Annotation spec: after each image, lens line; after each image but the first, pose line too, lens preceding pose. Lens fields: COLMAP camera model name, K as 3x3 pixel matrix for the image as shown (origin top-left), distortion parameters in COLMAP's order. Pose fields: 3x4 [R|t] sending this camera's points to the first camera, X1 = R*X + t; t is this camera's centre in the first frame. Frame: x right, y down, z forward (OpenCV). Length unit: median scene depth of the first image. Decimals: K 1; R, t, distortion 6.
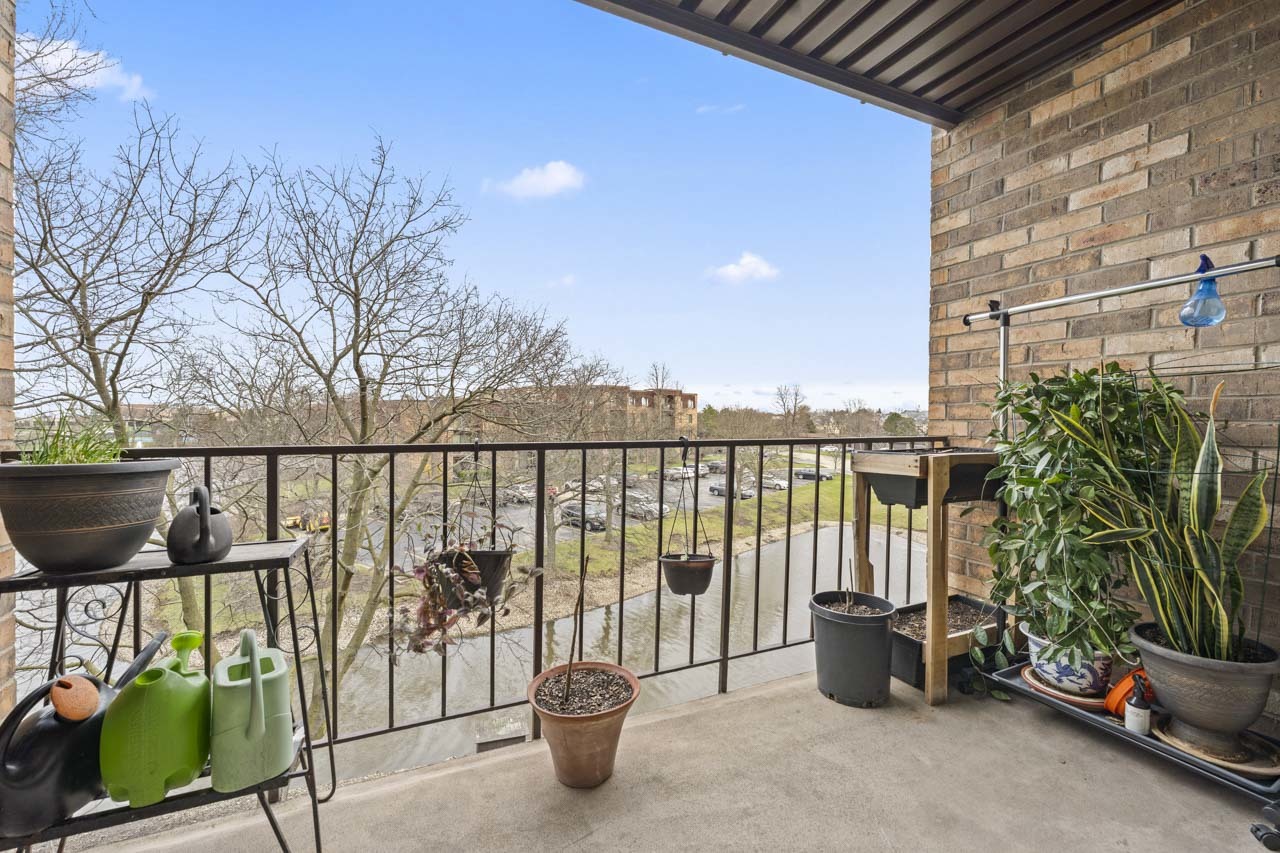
lens RADIAL K [[519.3, 0, 644.1], [0, 519.3, 427.0], [0, 0, 1]] dist [-0.000574, 0.000051]
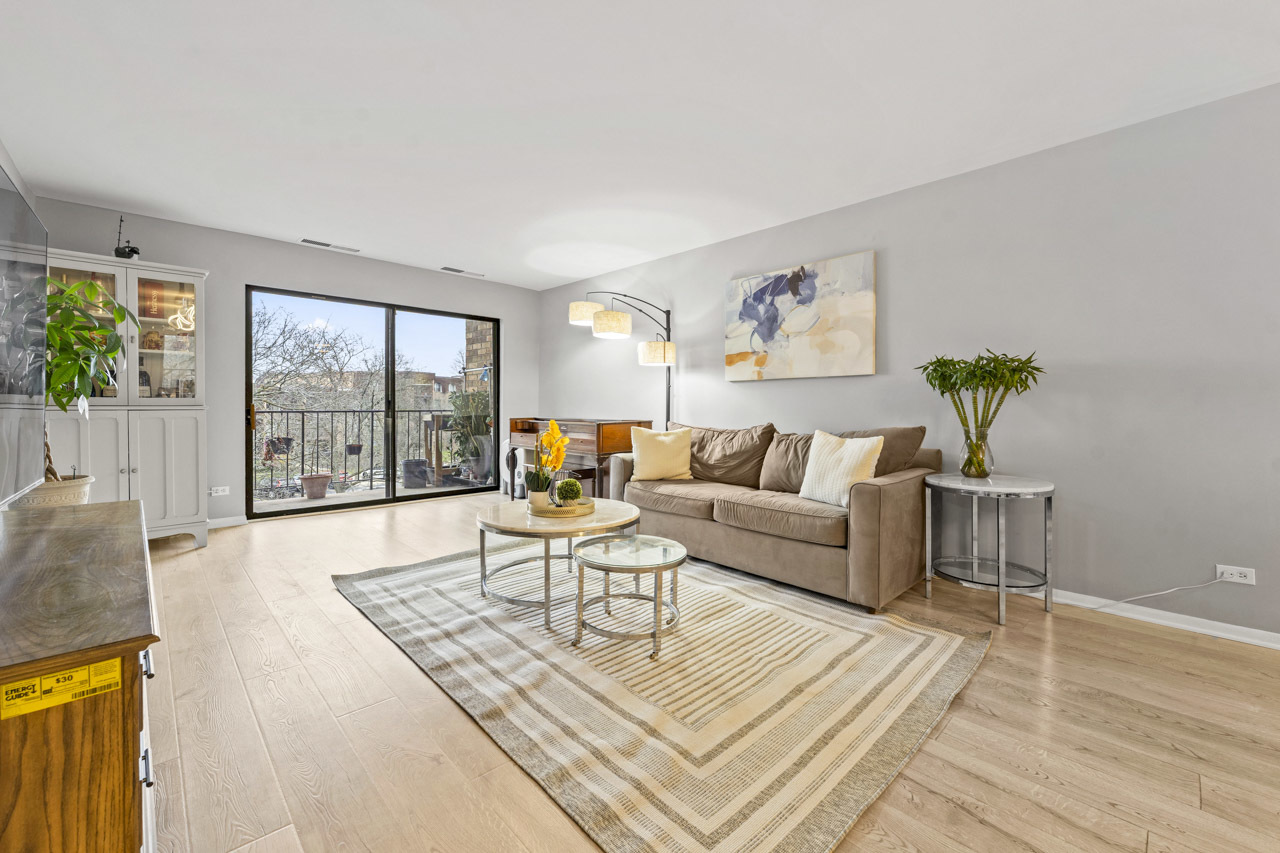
lens RADIAL K [[519.3, 0, 632.1], [0, 519.3, 413.2], [0, 0, 1]] dist [-0.000574, 0.000051]
pose [[0.949277, -0.005704, 0.314390, 0.079358], [0.006243, 0.999980, -0.000708, 0.006645], [-0.314380, 0.002635, 0.949294, -0.297949]]
